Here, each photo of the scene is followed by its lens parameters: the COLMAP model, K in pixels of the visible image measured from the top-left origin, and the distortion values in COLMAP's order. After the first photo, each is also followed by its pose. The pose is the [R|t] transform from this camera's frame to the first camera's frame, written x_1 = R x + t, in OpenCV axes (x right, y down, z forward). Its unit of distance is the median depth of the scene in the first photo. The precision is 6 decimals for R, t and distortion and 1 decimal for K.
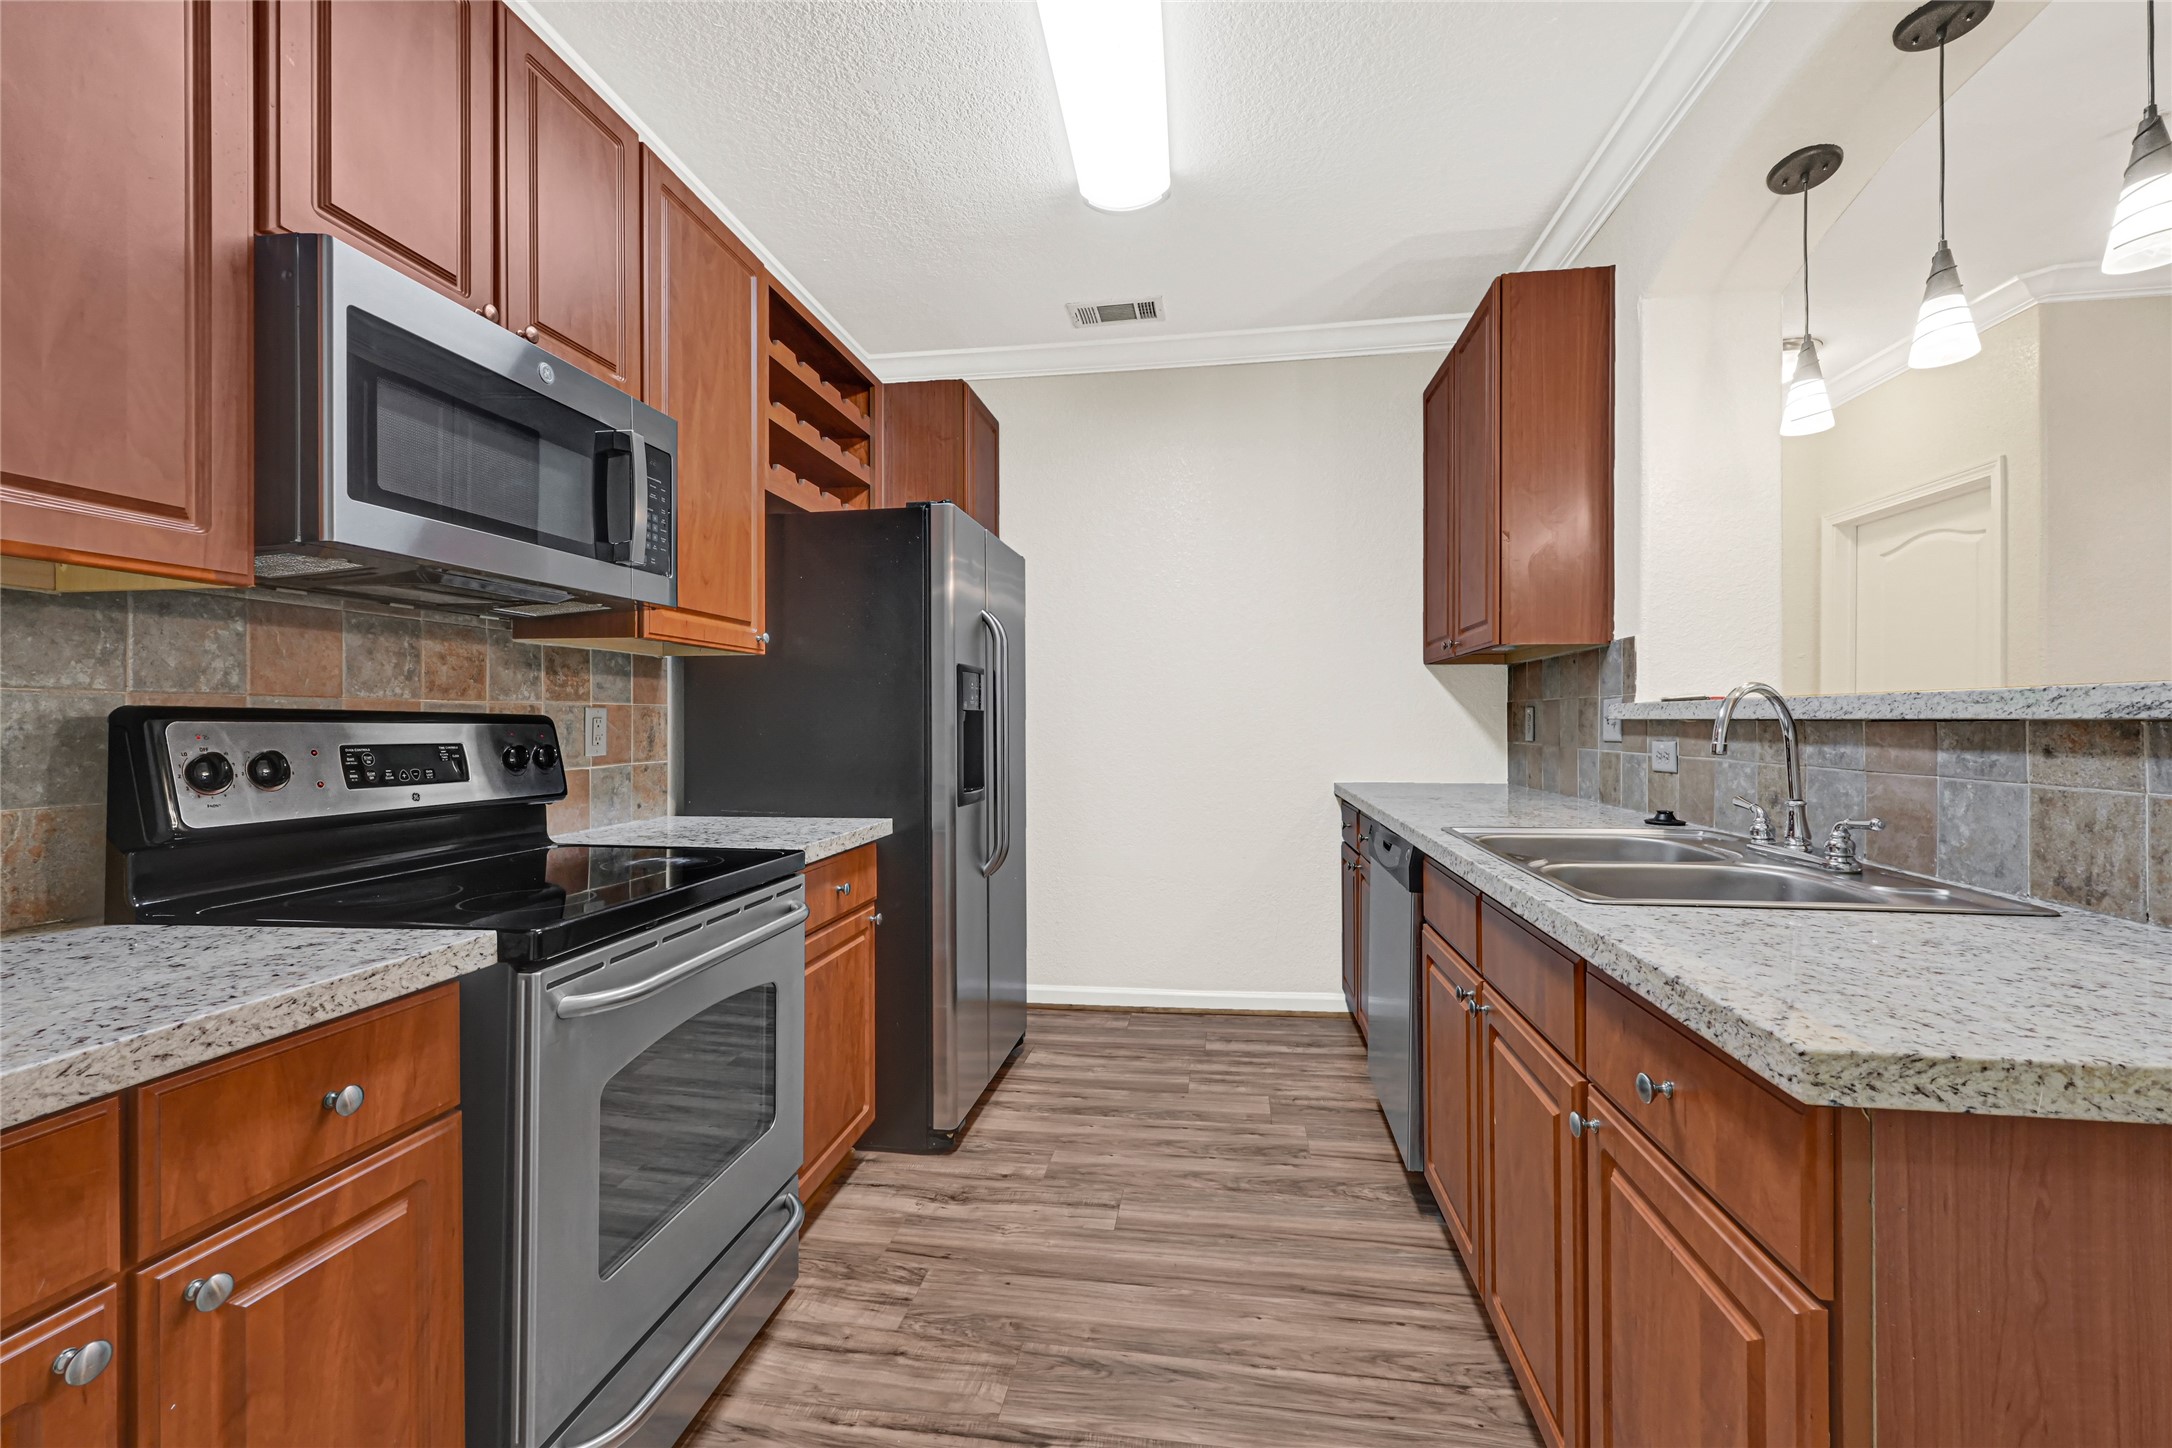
lens RADIAL K [[895.2, 0, 1088.8], [0, 895.2, 719.7], [0, 0, 1]] dist [-0.000310, 0.000533]
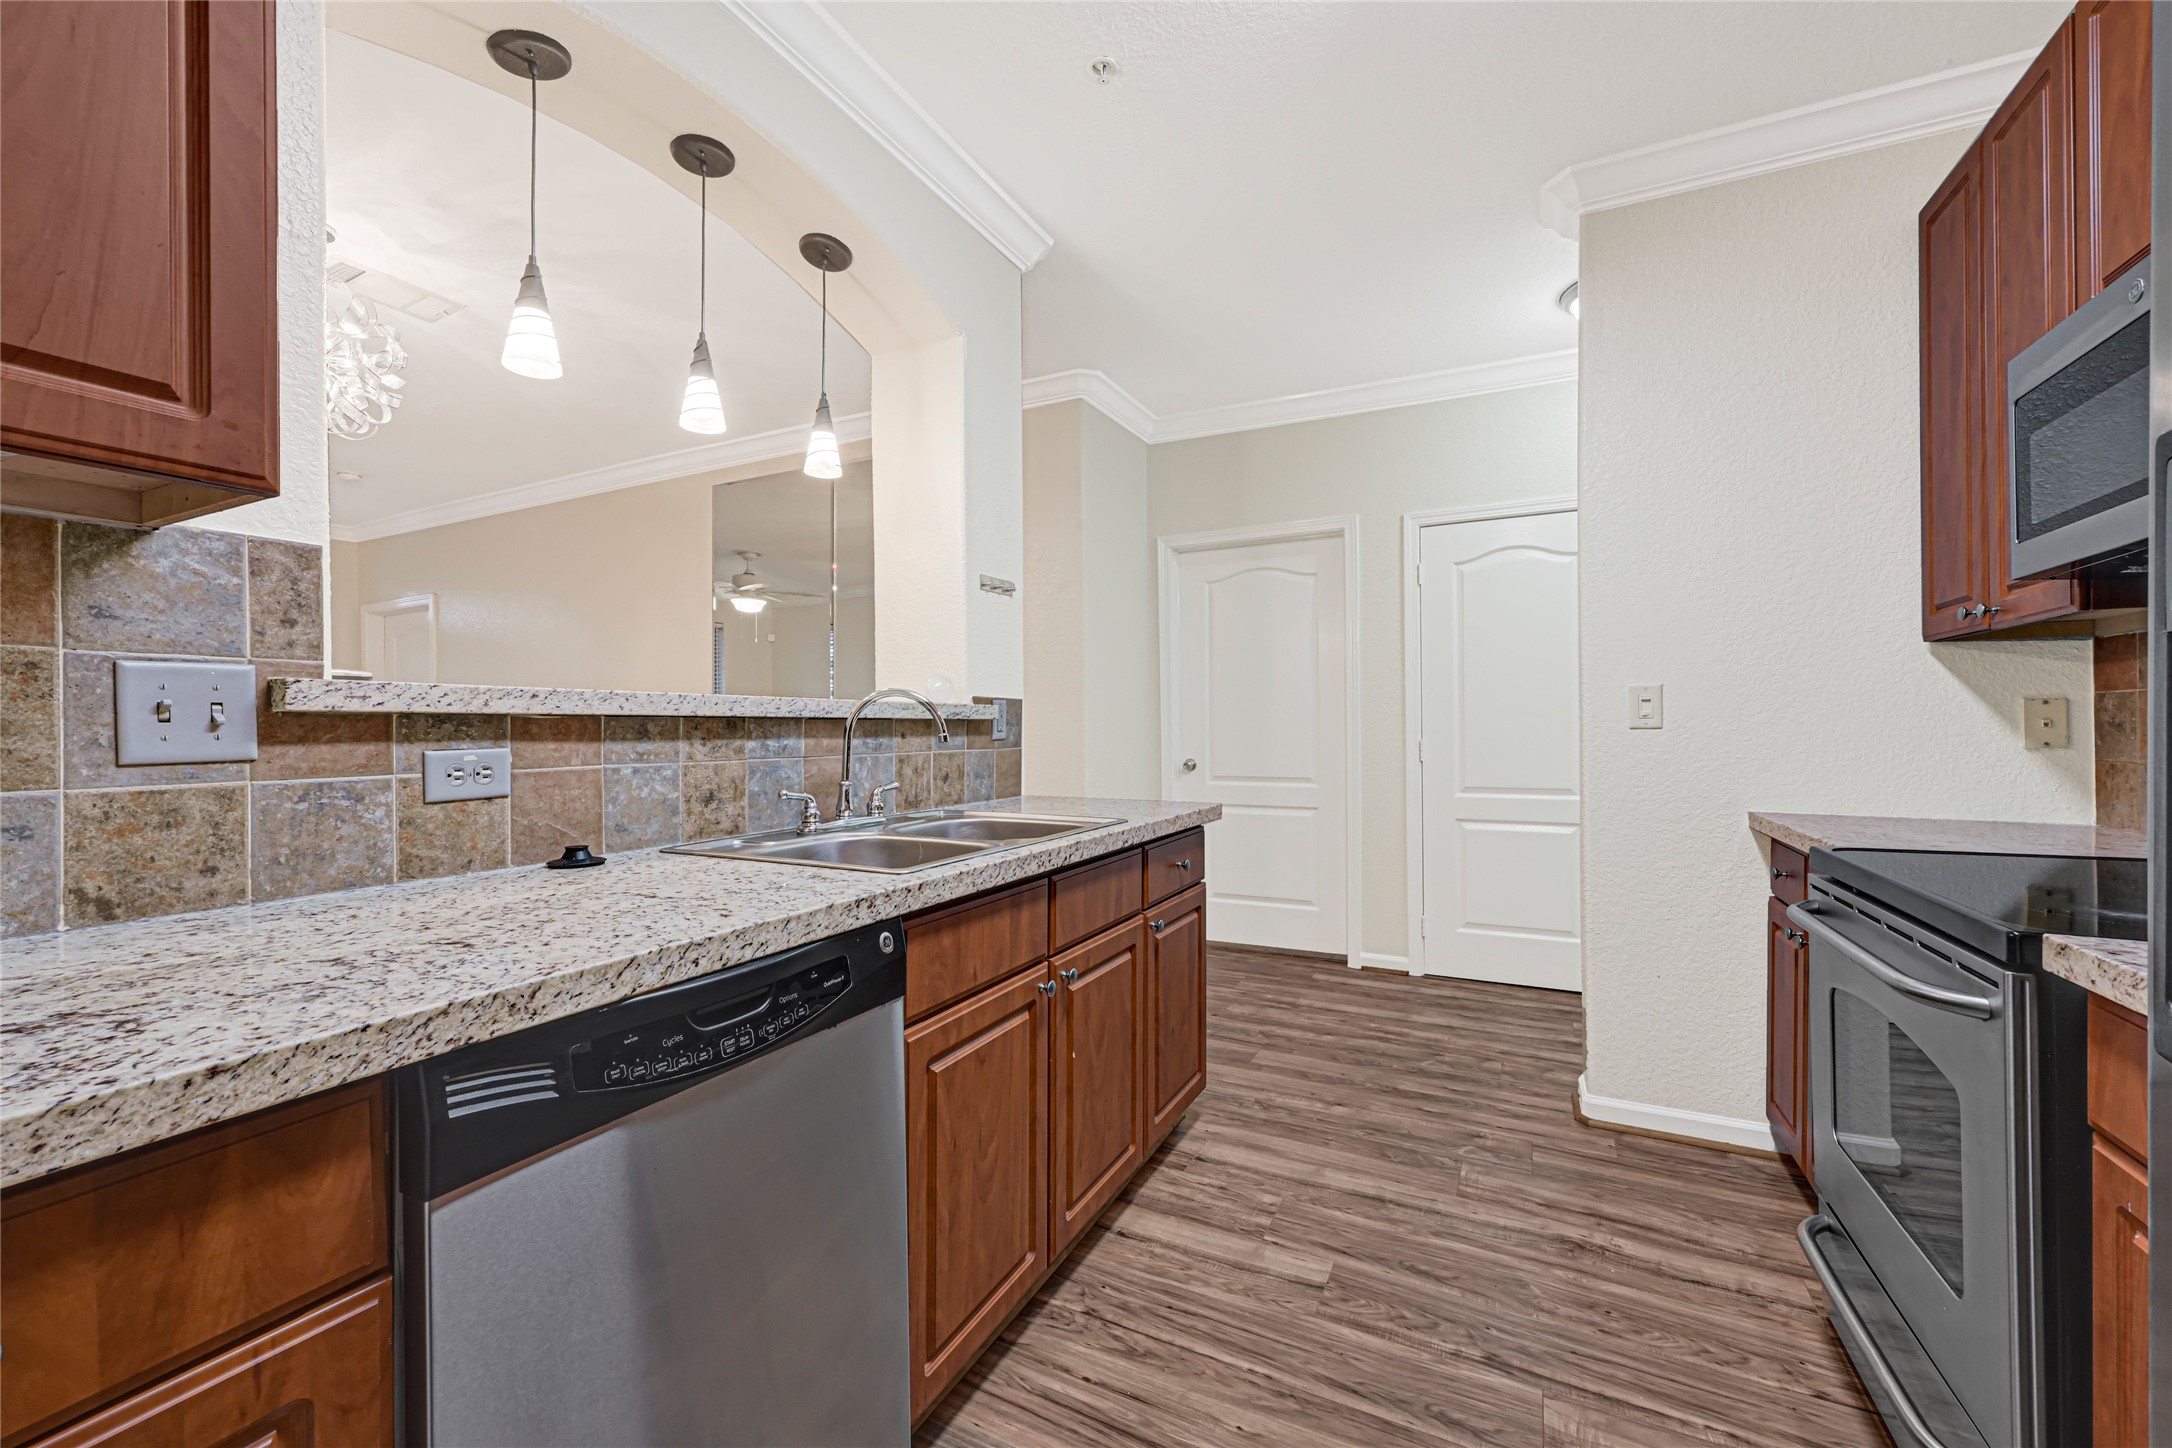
lens RADIAL K [[877.9, 0, 1074.4], [0, 877.9, 725.0], [0, 0, 1]] dist [0.002804, 0.000252]
pose [[-0.947408, -0.000215, 0.320029, 0.081878], [-0.000585, 0.999999, -0.001060, 0.011317], [-0.320029, -0.001192, -0.947407, 2.048264]]
